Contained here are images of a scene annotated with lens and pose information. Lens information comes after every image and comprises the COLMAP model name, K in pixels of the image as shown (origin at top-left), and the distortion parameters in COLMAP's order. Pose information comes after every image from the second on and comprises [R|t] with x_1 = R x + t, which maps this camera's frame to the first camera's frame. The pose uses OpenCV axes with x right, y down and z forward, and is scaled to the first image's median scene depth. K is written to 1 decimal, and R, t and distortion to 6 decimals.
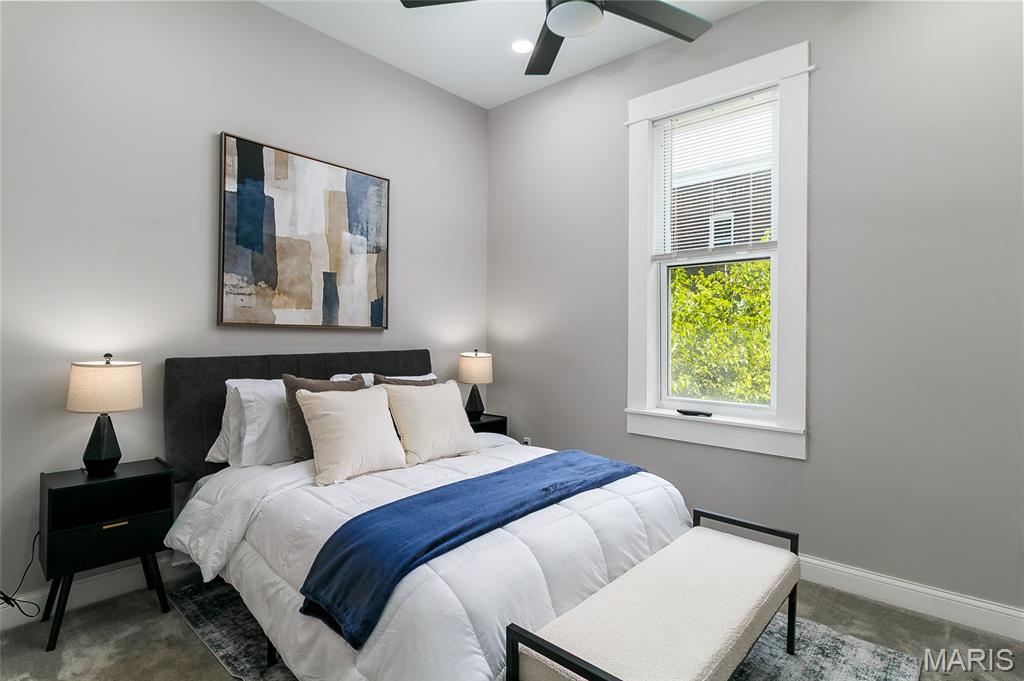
lens RADIAL K [[520.6, 0, 508.5], [0, 520.6, 330.1], [0, 0, 1]] dist [0.006297, -0.003075]
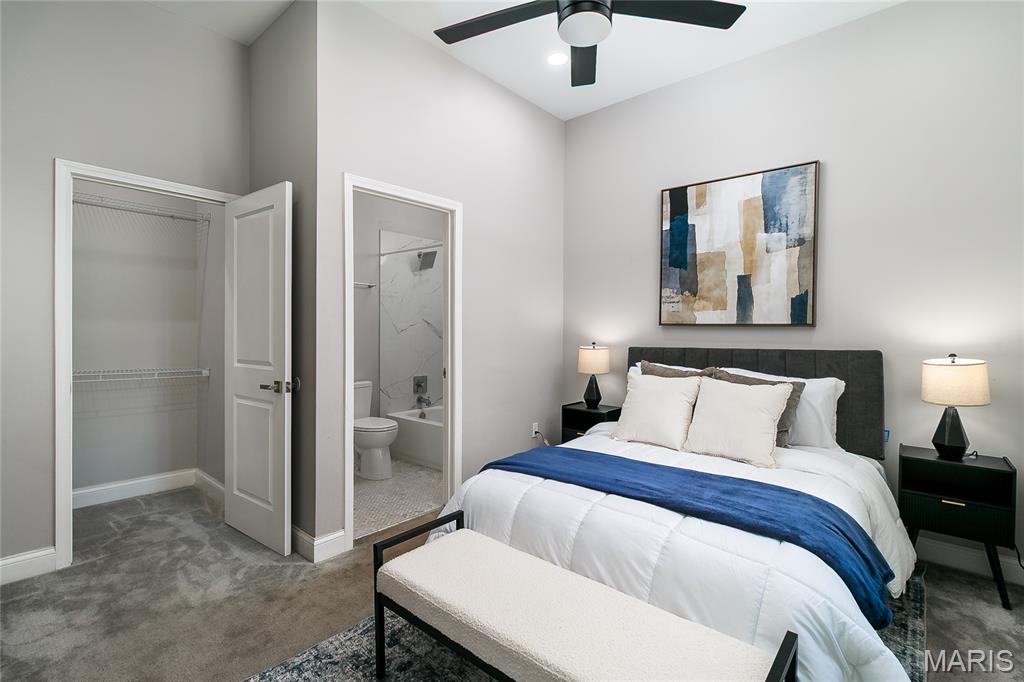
lens RADIAL K [[476.5, 0, 517.8], [0, 476.5, 330.8], [0, 0, 1]] dist [0.007643, 0.000013]
pose [[0.018781, -0.006966, -0.999799, 0.681231], [0.004214, 0.999967, -0.006888, 0.011538], [0.999815, -0.004084, 0.018810, 0.532846]]
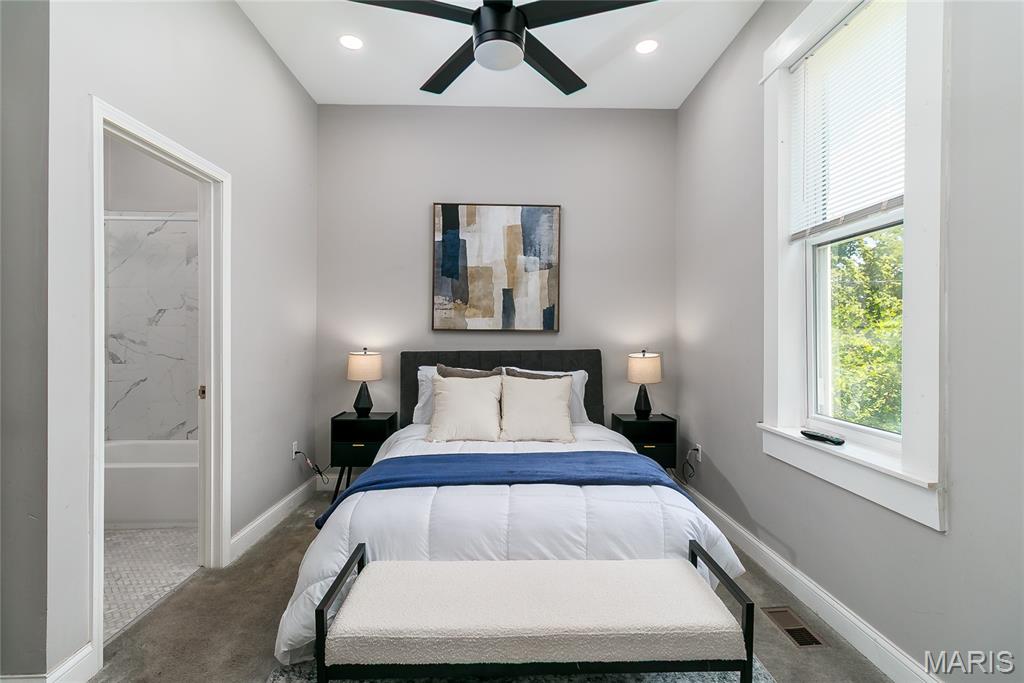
lens RADIAL K [[476.5, 0, 513.9], [0, 476.5, 338.0], [0, 0, 1]] dist [0.007643, 0.000013]
pose [[0.688727, -0.000496, -0.725021, 0.561033], [0.009275, 0.999924, 0.008126, 0.003373], [0.724962, -0.012322, 0.688679, 0.196701]]
